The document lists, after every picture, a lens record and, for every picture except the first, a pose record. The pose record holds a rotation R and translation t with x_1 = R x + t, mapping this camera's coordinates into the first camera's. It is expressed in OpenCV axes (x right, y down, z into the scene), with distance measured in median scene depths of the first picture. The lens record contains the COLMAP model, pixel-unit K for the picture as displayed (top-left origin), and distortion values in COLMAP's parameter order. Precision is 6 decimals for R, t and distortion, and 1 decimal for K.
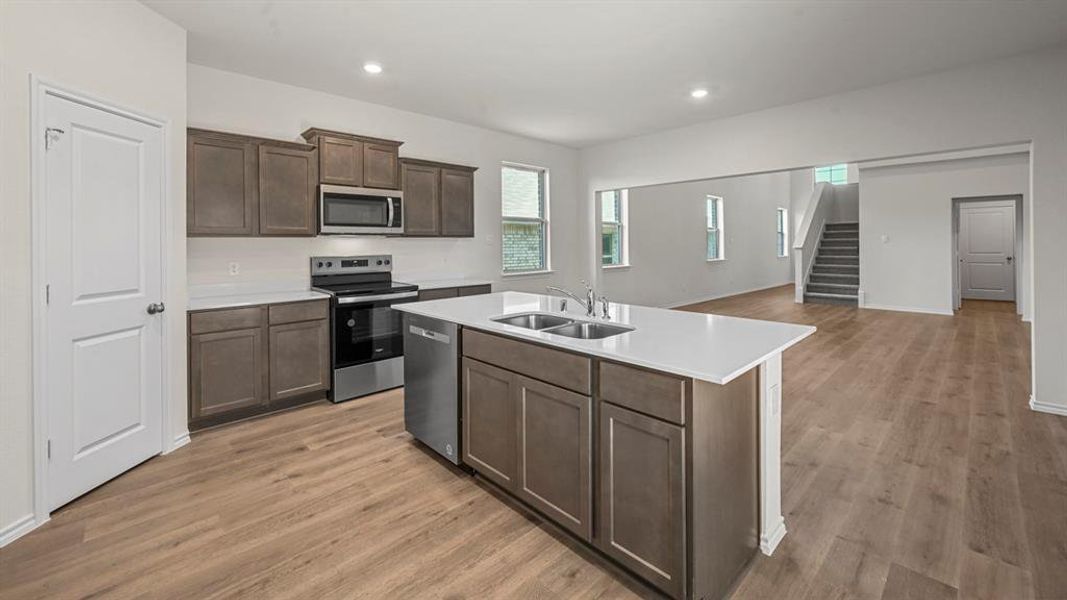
lens RADIAL K [[421.9, 0, 533.0], [0, 421.9, 246.2], [0, 0, 1]] dist [-0.001319, 0.000737]
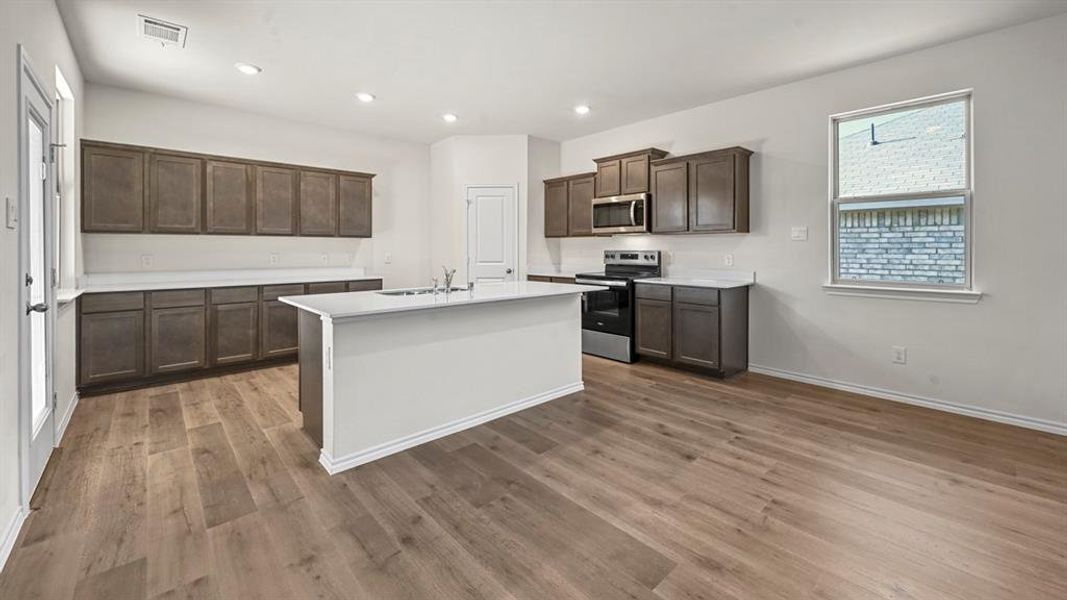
lens RADIAL K [[421.9, 0, 533.1], [0, 421.9, 250.3], [0, 0, 1]] dist [-0.001319, 0.000737]
pose [[-0.013577, 0.012822, -0.999826, 1.253827], [-0.004632, 0.999906, 0.012886, 0.011659], [0.999897, 0.004806, -0.013516, 1.114831]]
